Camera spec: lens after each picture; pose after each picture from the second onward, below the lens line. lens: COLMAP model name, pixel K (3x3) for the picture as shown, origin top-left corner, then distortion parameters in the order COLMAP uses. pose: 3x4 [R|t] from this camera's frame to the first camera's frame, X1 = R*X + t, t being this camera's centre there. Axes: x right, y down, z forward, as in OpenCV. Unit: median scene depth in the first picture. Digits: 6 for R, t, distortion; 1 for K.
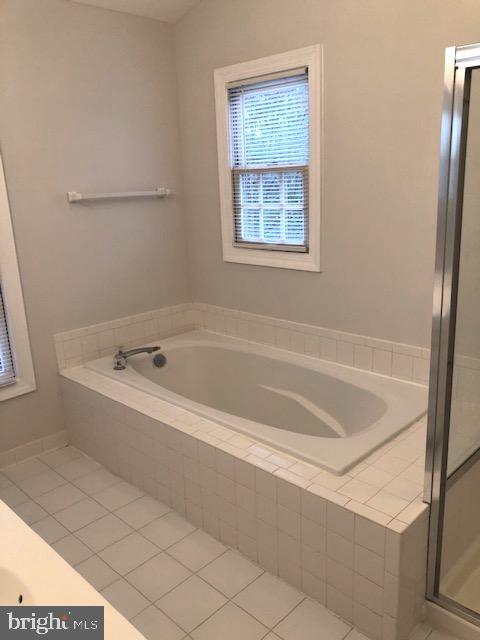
lens RADIAL K [[519.5, 0, 257.1], [0, 519.5, 321.4], [0, 0, 1]] dist [0.044821, -0.064202]
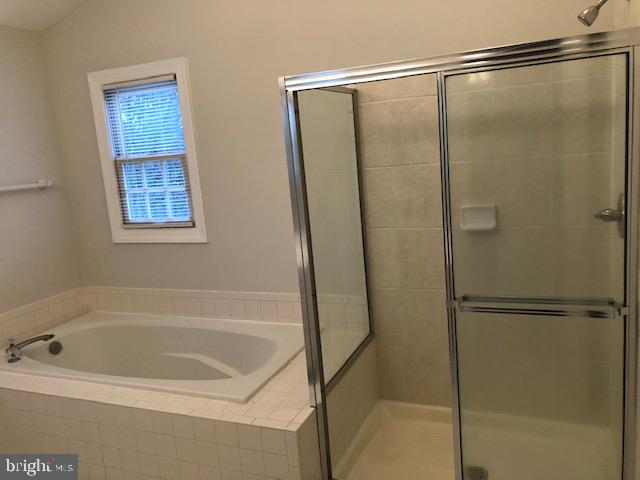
lens RADIAL K [[519.5, 0, 318.6], [0, 519.5, 235.8], [0, 0, 1]] dist [0.044821, -0.064202]
pose [[0.937106, -0.103128, 0.333462, -0.028687], [0.139950, 0.986214, -0.088292, 0.025489], [-0.319760, 0.129408, 0.938620, -0.155301]]
